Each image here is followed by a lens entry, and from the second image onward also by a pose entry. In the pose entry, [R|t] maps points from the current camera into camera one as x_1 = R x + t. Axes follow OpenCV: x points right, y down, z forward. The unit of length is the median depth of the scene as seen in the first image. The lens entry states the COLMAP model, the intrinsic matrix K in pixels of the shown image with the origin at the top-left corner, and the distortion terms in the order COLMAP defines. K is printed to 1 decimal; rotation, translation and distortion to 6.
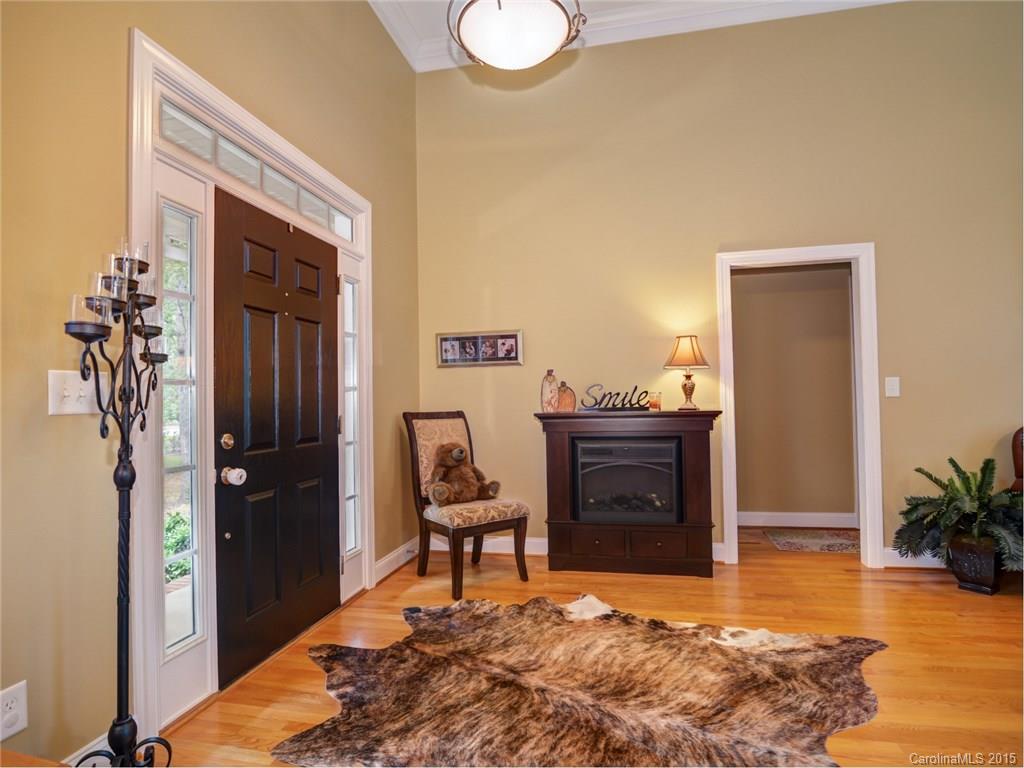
lens RADIAL K [[527.4, 0, 526.7], [0, 527.4, 388.3], [0, 0, 1]] dist [-0.018954, 0.000008]
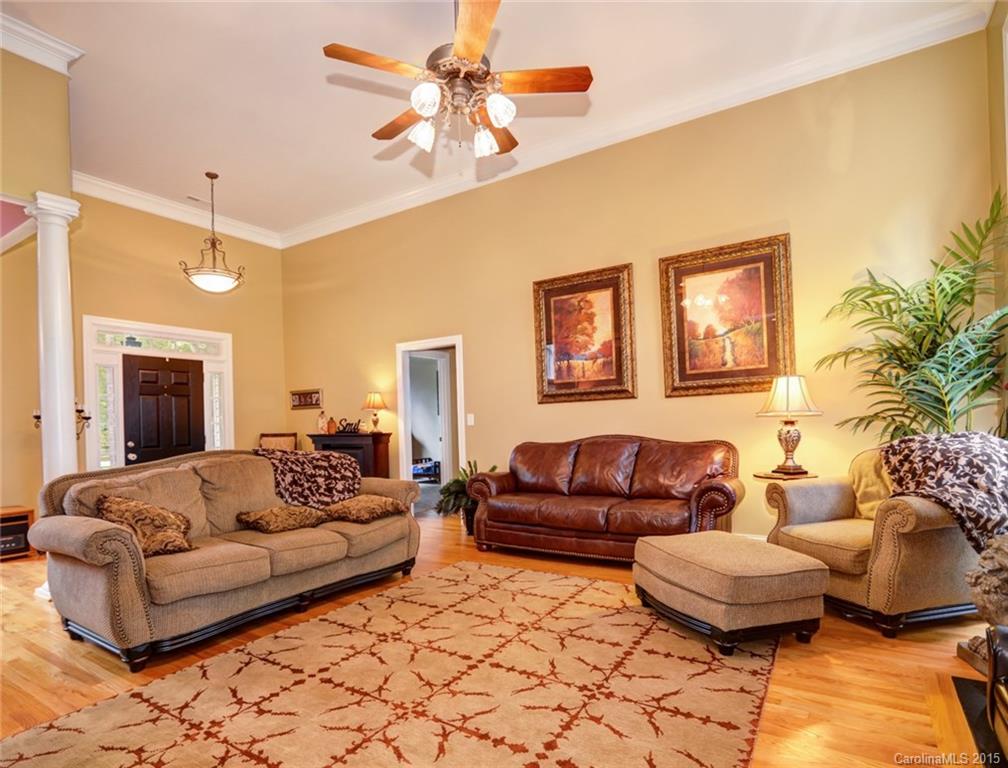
lens RADIAL K [[550.4, 0, 504.1], [0, 550.4, 428.4], [0, 0, 1]] dist [0.001840, -0.000602]
pose [[0.932737, -0.001299, -0.360556, 1.403789], [0.015889, 0.999170, 0.037504, -0.038823], [0.360208, -0.040710, 0.931983, -0.616777]]
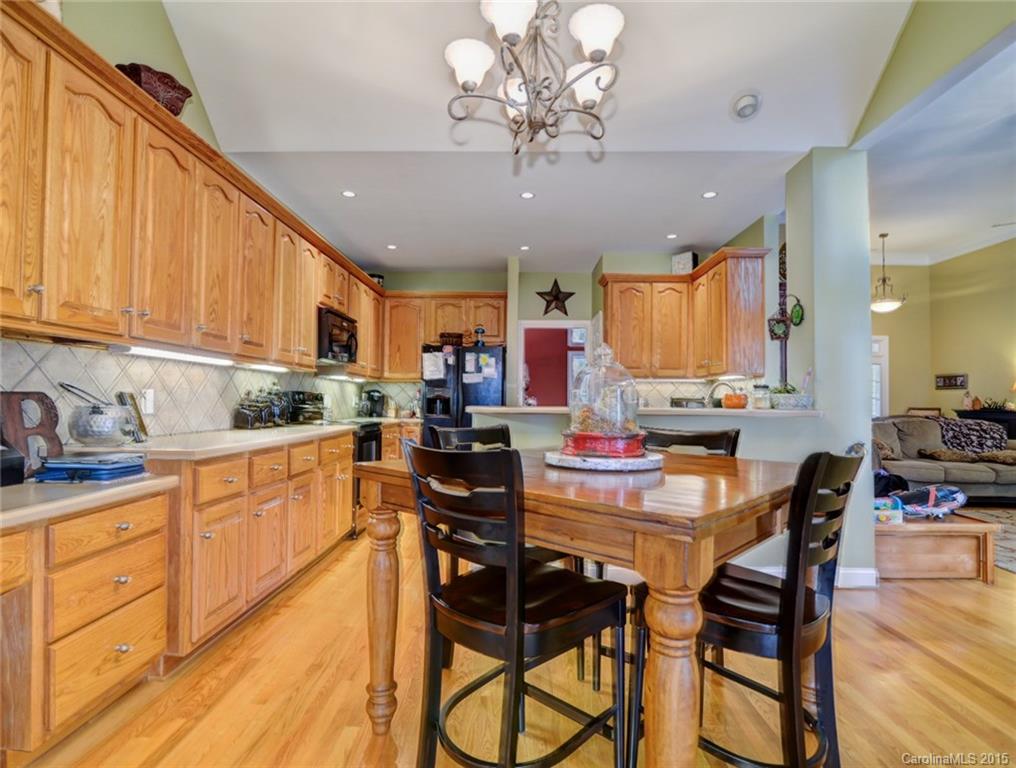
lens RADIAL K [[546.0, 0, 479.8], [0, 546.0, 395.0], [0, 0, 1]] dist [-0.018154, 0.001195]
pose [[0.173959, 0.012095, -0.984679, 2.112049], [0.007302, 0.999881, 0.013572, -0.070891], [0.984726, -0.009551, 0.173850, -1.624888]]
